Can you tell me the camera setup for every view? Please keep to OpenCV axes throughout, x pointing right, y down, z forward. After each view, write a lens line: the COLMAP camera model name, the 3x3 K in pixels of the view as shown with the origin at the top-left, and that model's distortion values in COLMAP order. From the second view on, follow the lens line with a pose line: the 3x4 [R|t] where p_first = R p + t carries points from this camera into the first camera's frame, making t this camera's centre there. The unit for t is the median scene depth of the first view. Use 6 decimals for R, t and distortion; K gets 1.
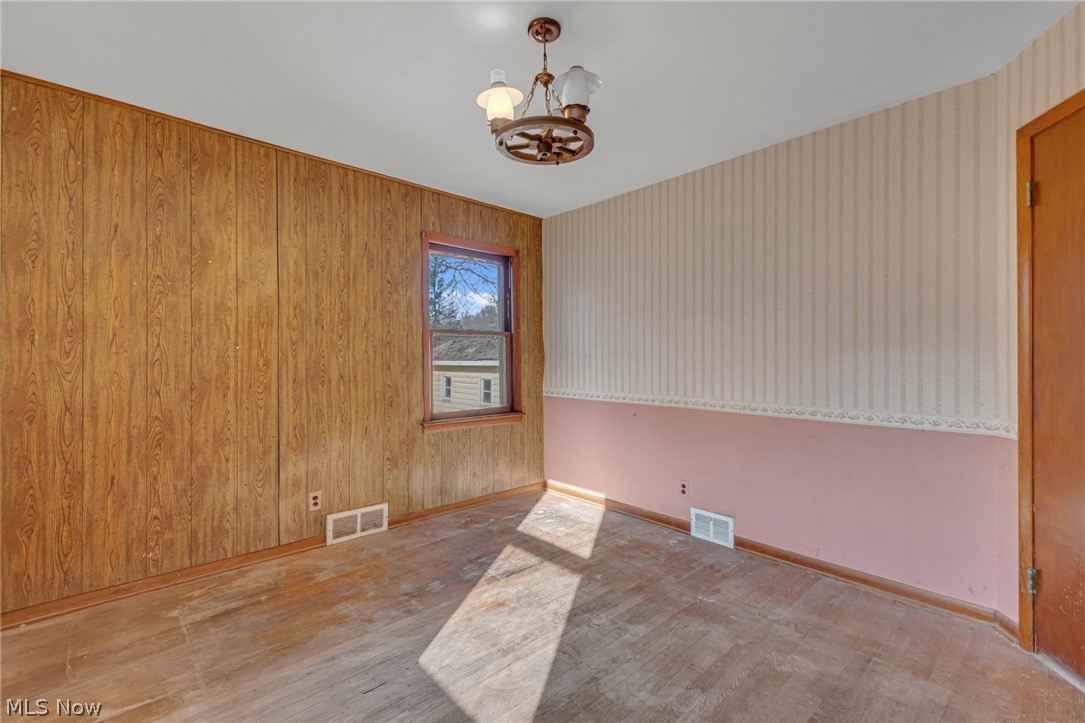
lens RADIAL K [[478.7, 0, 544.0], [0, 478.7, 361.0], [0, 0, 1]] dist [0.006735, -0.000311]
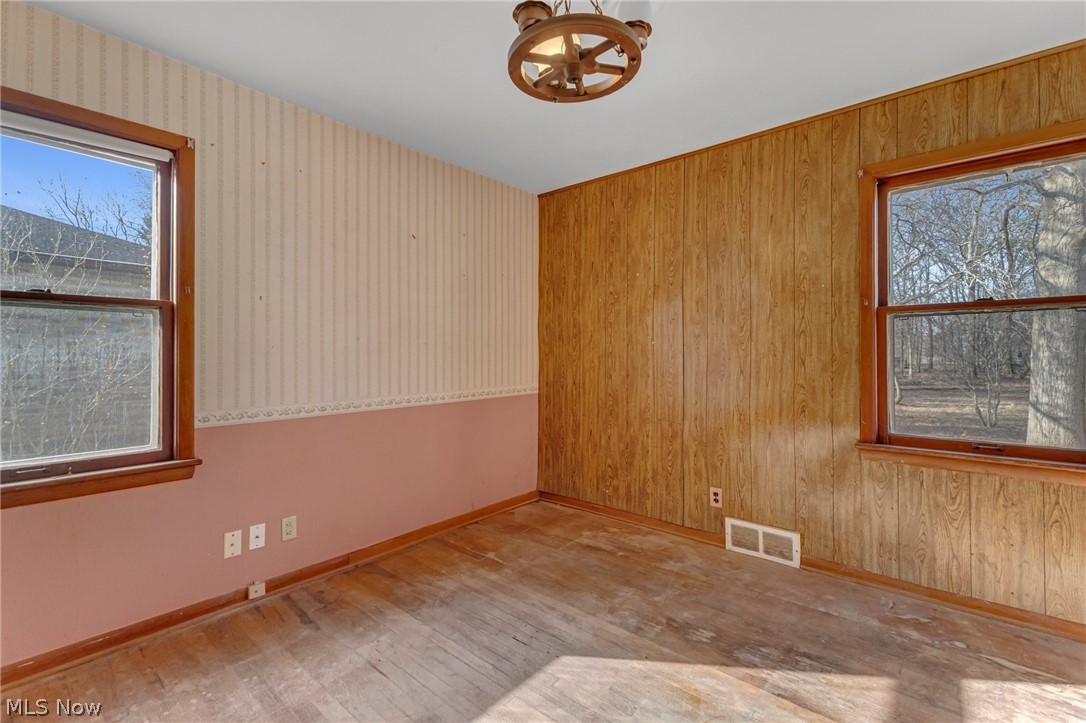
lens RADIAL K [[476.4, 0, 538.6], [0, 476.4, 354.5], [0, 0, 1]] dist [0.002758, -0.000467]
pose [[0.104404, 0.005548, -0.994519, 0.475657], [-0.003785, 0.999979, 0.005181, -0.003420], [0.994528, 0.003223, 0.104423, 0.568151]]
